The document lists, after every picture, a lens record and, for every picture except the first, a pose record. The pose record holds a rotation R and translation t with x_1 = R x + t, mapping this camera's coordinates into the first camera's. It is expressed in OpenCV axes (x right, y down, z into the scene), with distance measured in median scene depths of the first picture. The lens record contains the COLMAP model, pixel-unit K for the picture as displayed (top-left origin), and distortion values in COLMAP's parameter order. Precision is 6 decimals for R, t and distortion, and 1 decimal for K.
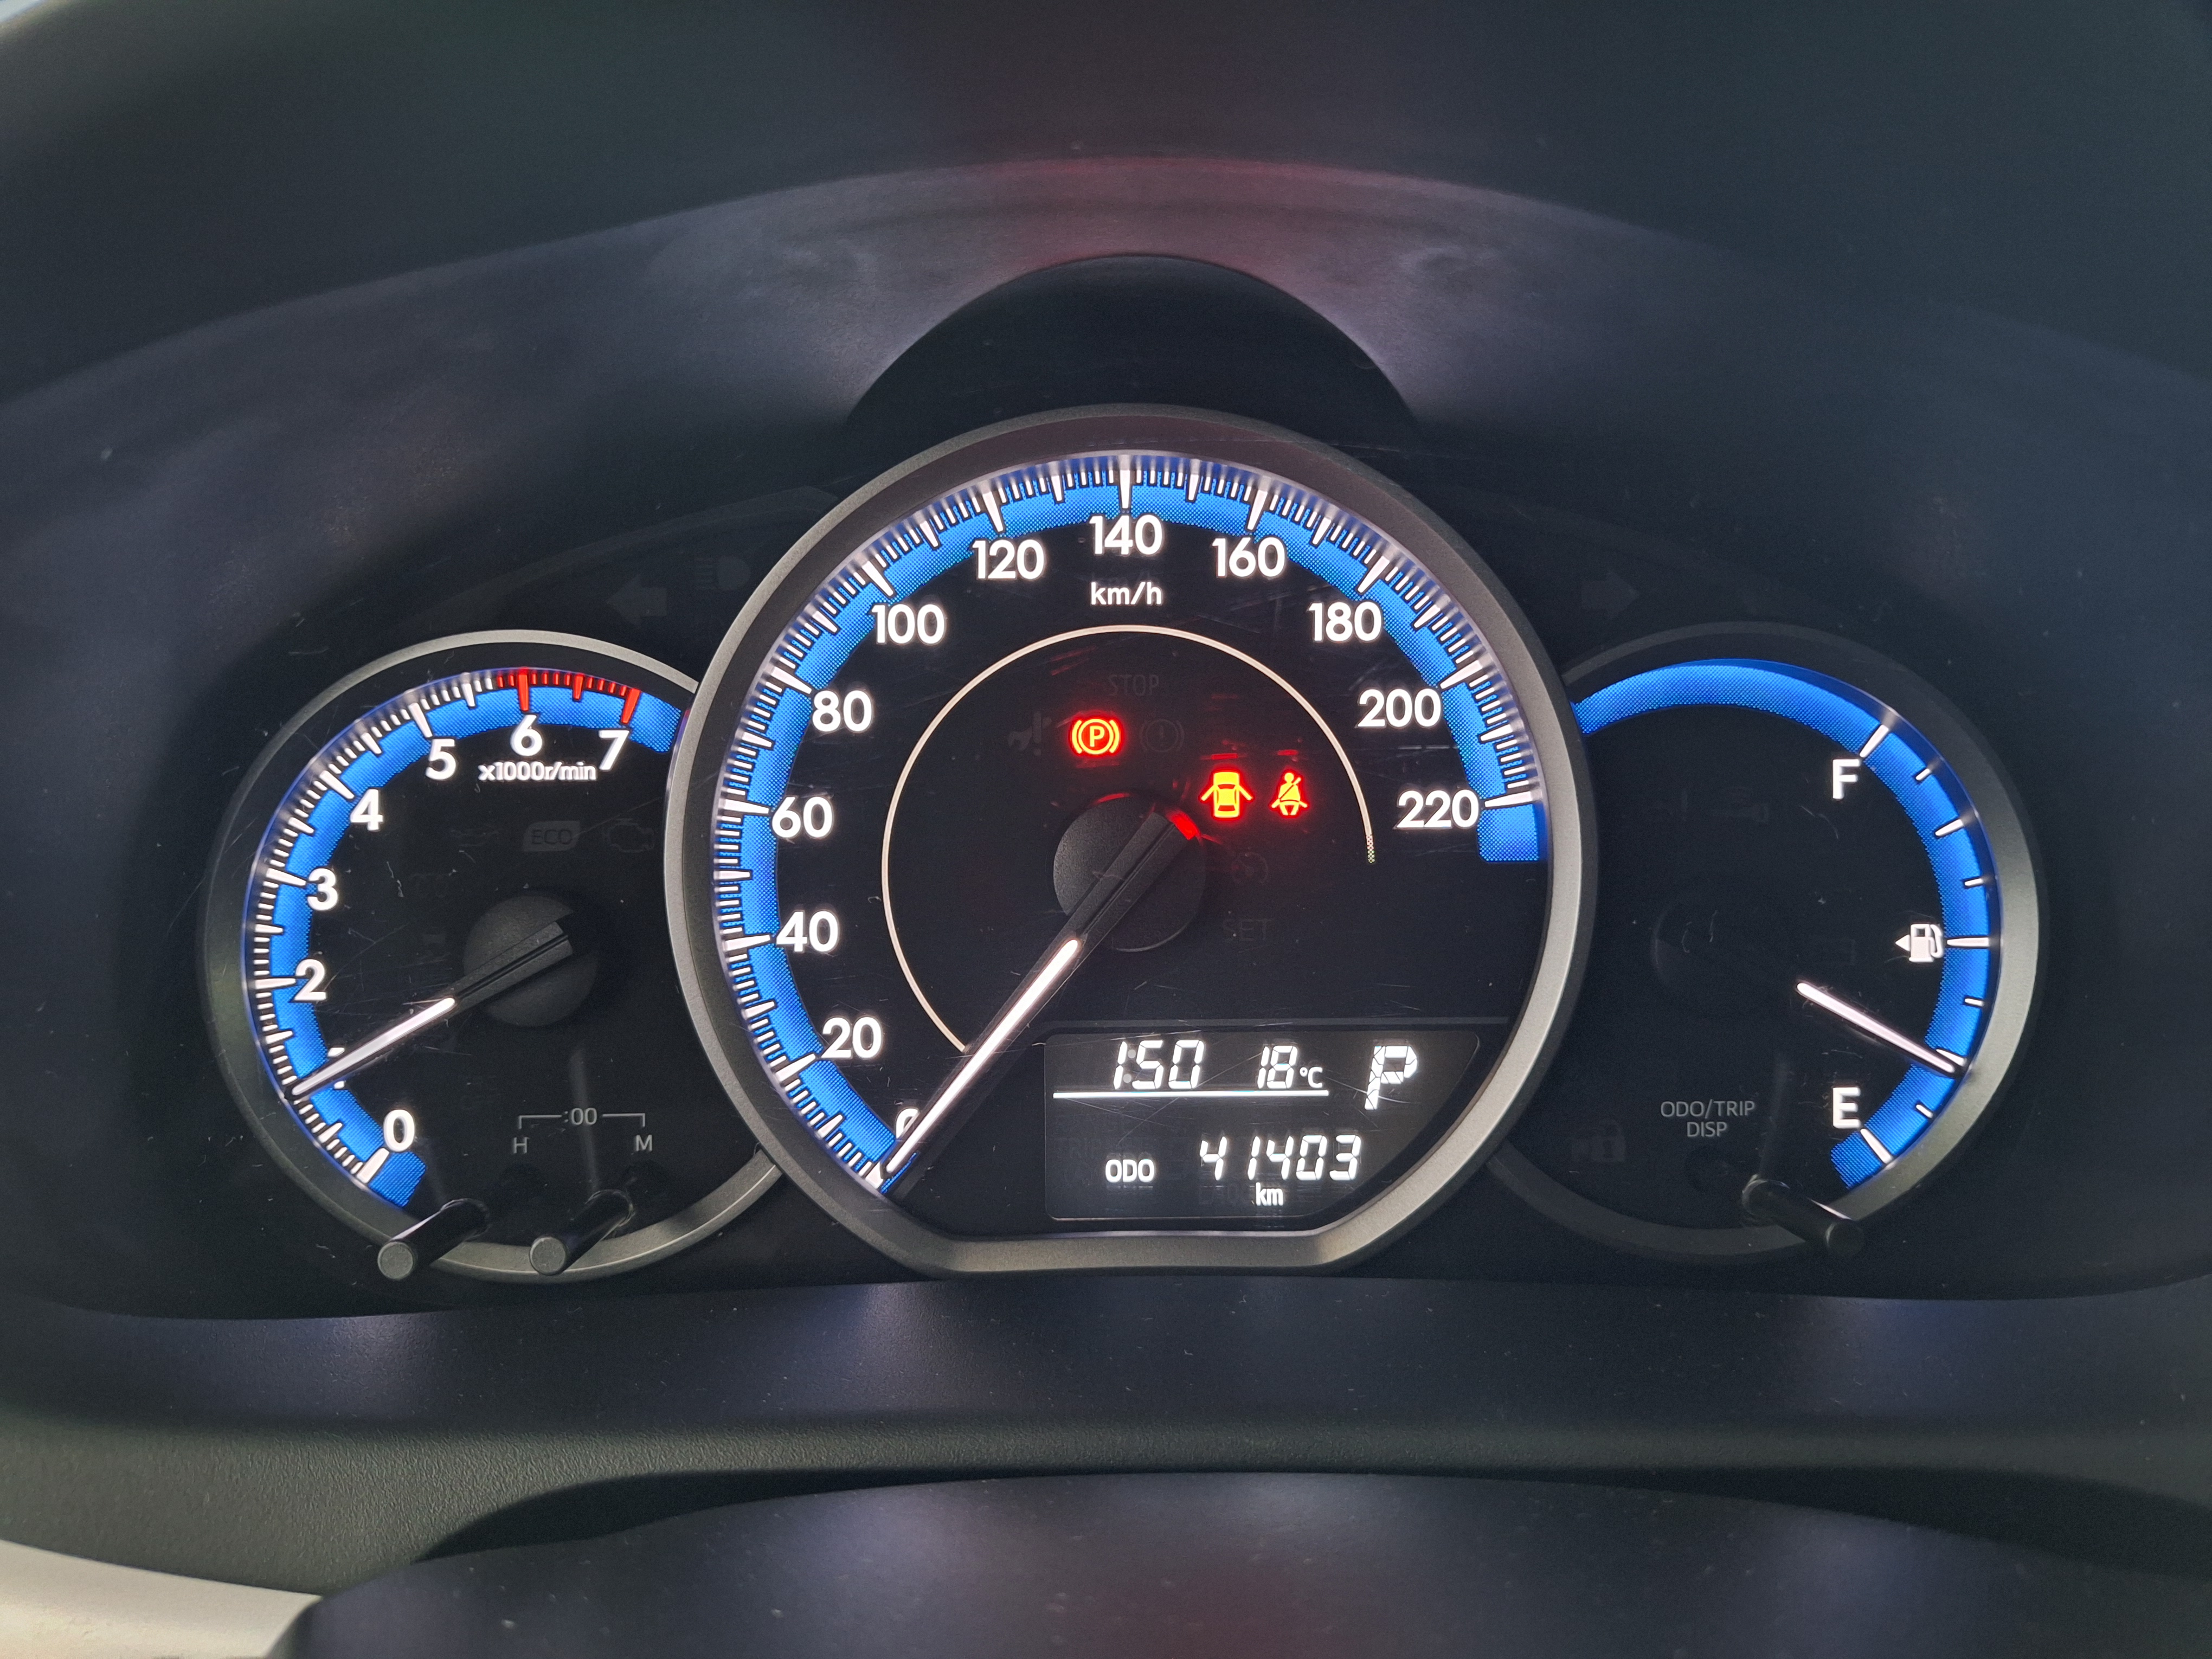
lens RADIAL K [[1470.0, 0, 1106.0], [0, 1470.0, 829.5], [0, 0, 1]] dist [0.070564, -0.000202]
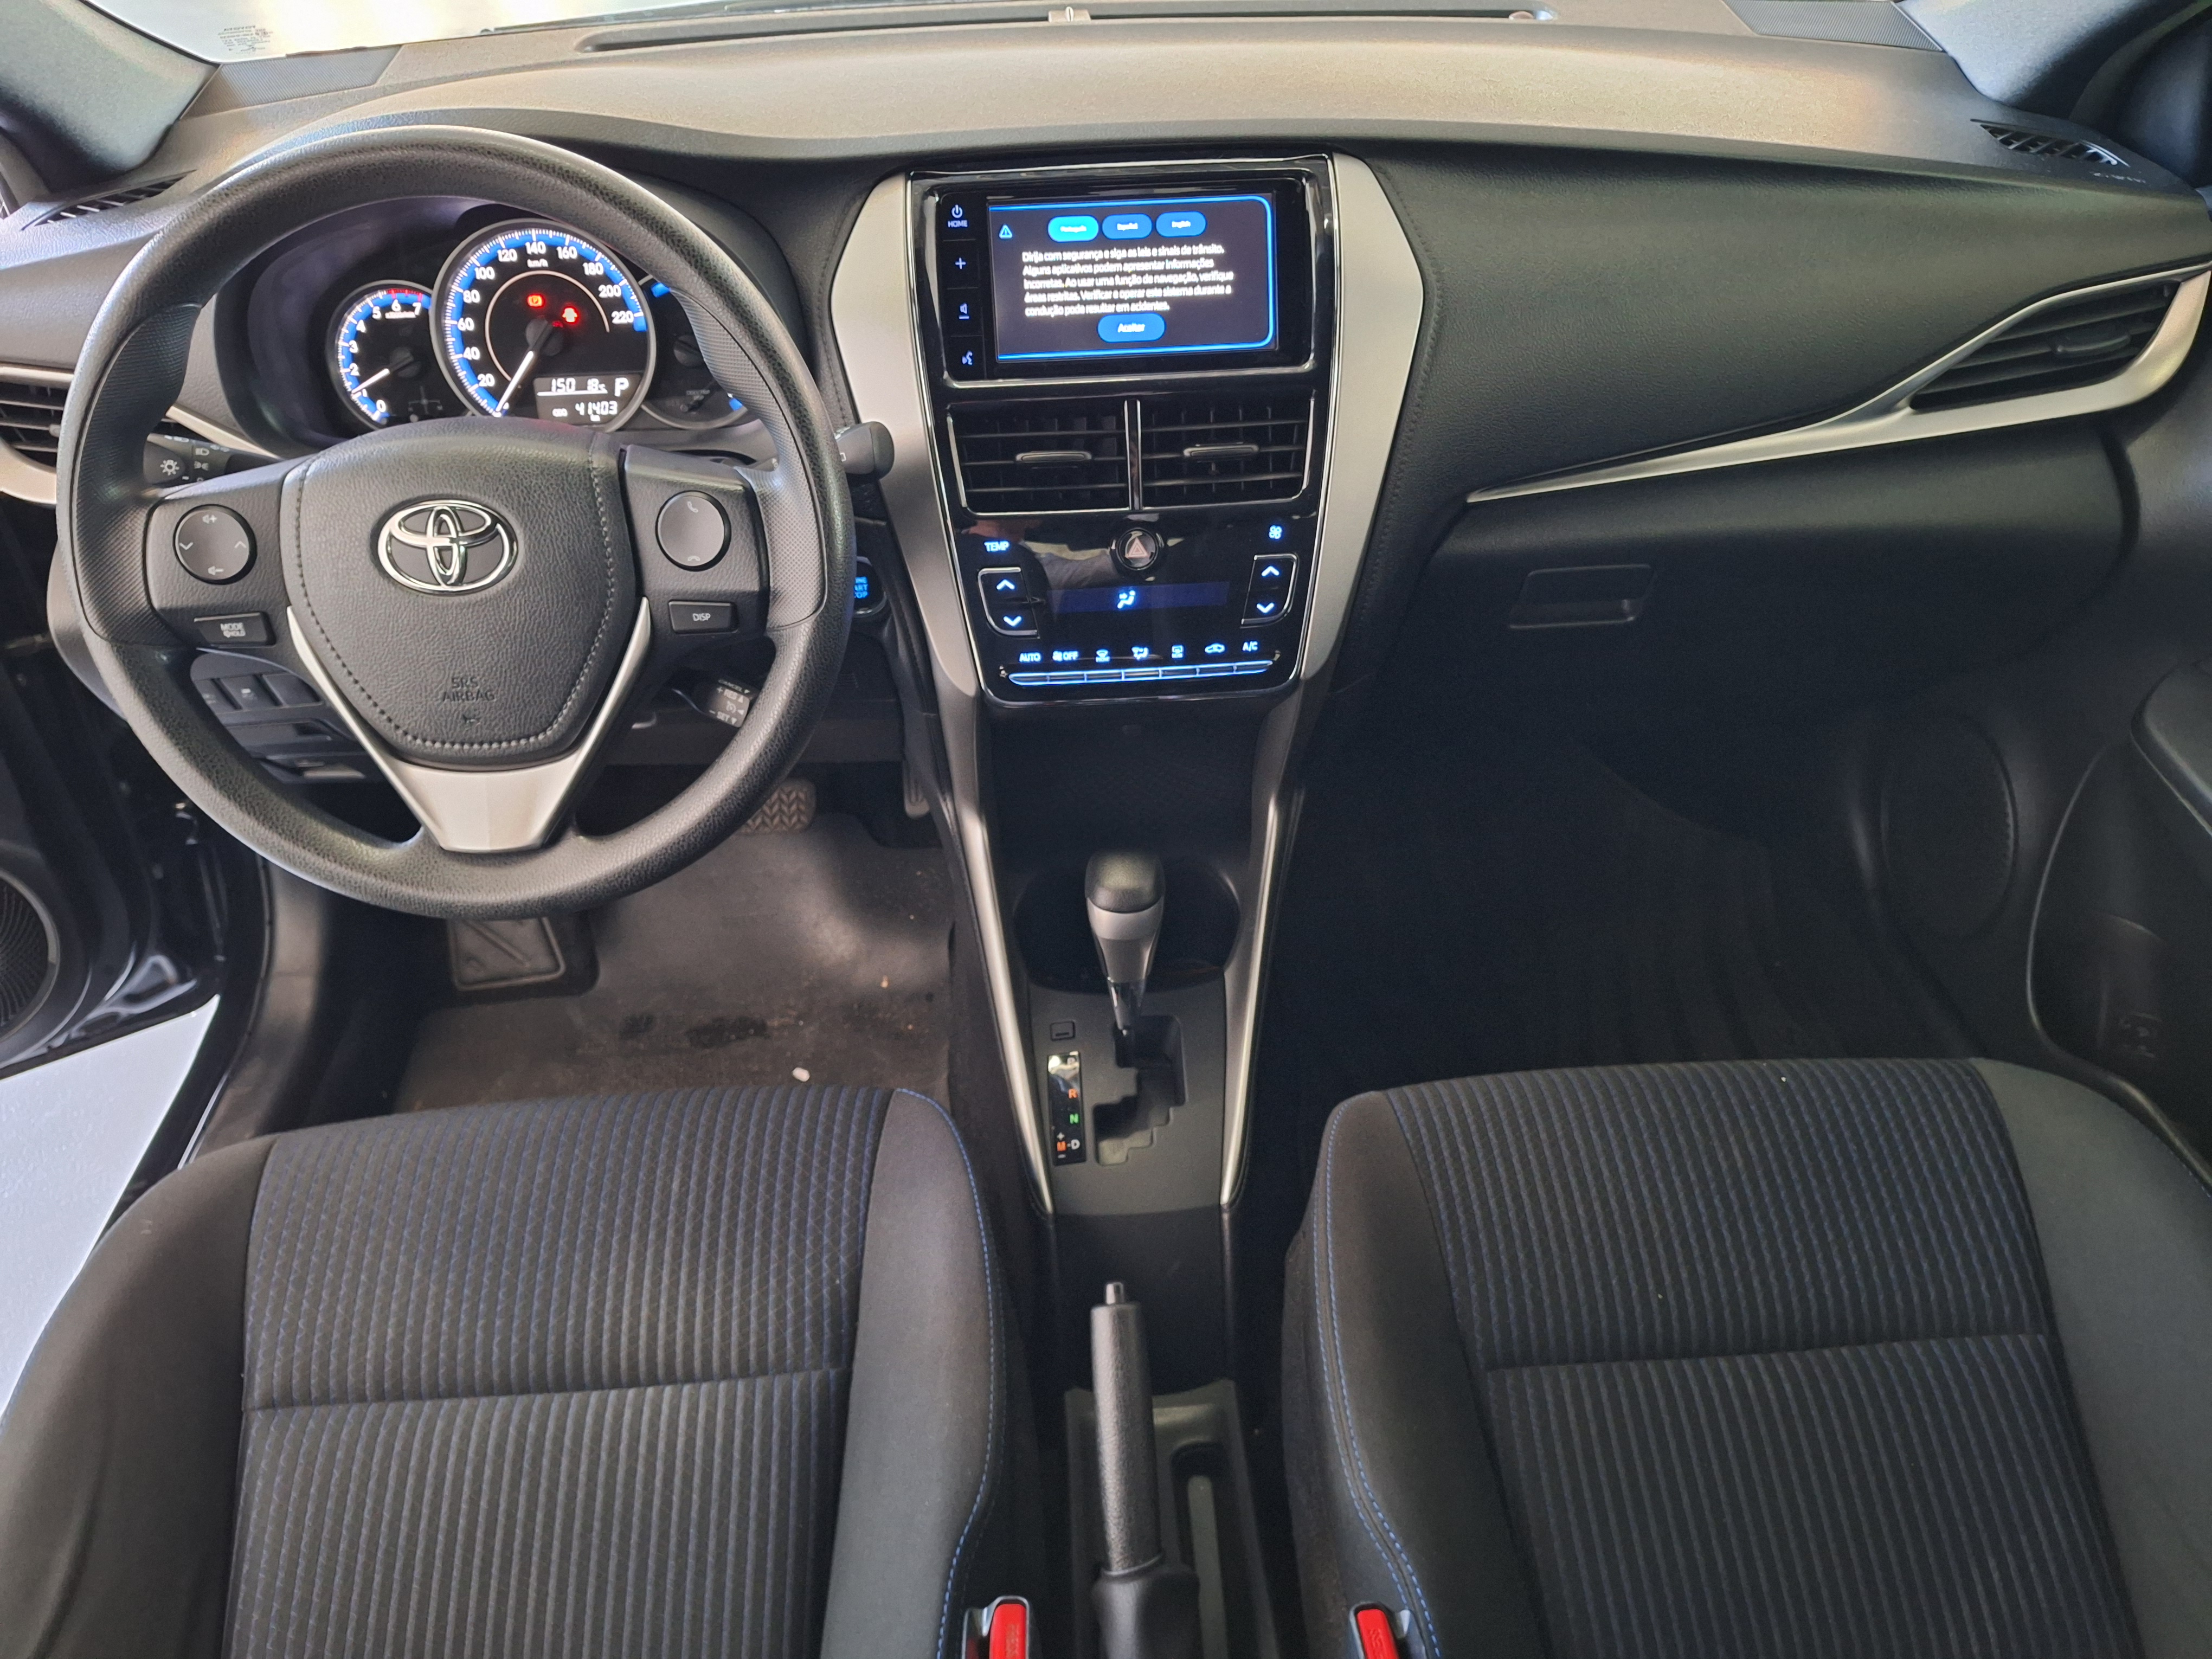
lens RADIAL K [[1482.1, 0, 1098.0], [0, 1482.1, 824.9], [0, 0, 1]] dist [-0.000279, -0.000275]
pose [[0.999196, -0.037840, 0.013211, 1.435241], [0.033099, 0.964923, 0.260437, 0.318234], [-0.022602, -0.259791, 0.965400, -3.359183]]
